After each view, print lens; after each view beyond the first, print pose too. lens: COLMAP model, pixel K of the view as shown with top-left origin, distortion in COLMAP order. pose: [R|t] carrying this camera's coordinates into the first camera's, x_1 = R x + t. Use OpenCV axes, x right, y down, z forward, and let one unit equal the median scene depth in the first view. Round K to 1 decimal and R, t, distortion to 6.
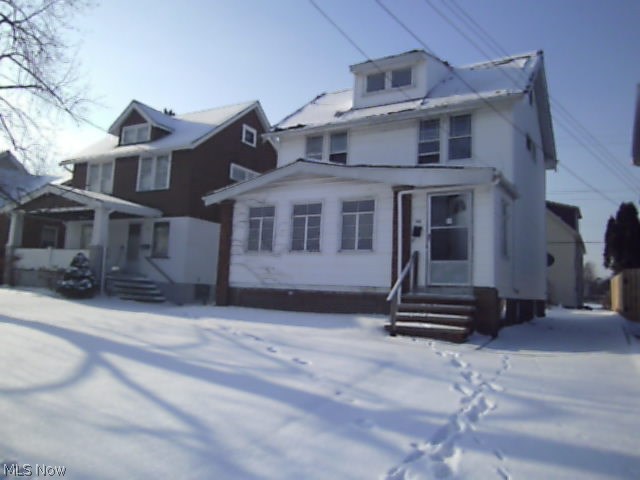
lens RADIAL K [[486.2, 0, 320.0], [0, 486.2, 240.0], [0, 0, 1]] dist [0.001308, -0.119171]
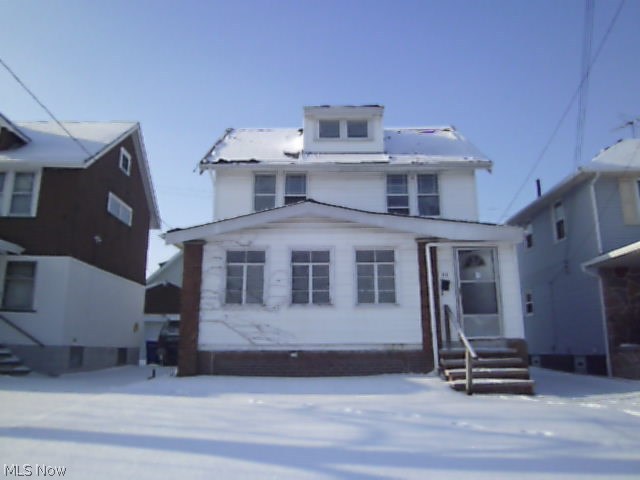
lens RADIAL K [[486.2, 0, 320.0], [0, 486.2, 240.0], [0, 0, 1]] dist [0.001308, -0.119171]
pose [[0.857869, 0.066135, 0.509595, -0.450737], [-0.013637, 0.994264, -0.106078, -0.000104], [-0.513688, 0.084052, 0.853850, 0.234762]]
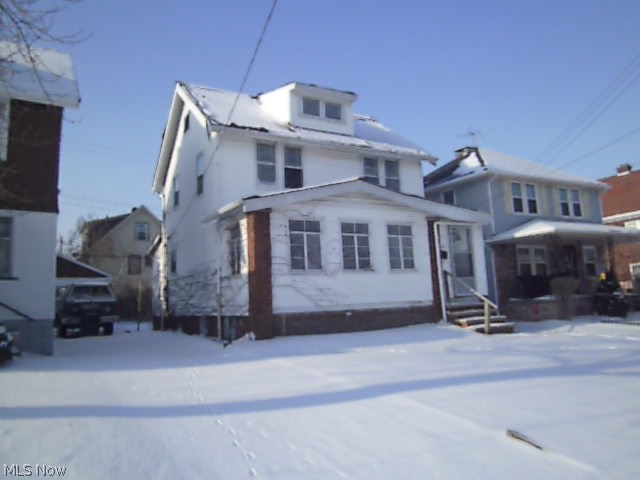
lens RADIAL K [[486.2, 0, 320.0], [0, 486.2, 240.0], [0, 0, 1]] dist [0.001308, -0.119171]
pose [[0.479275, 0.048473, 0.876325, -0.914840], [-0.025288, 0.998822, -0.041418, 0.004143], [-0.877300, -0.002310, 0.479936, 0.570964]]
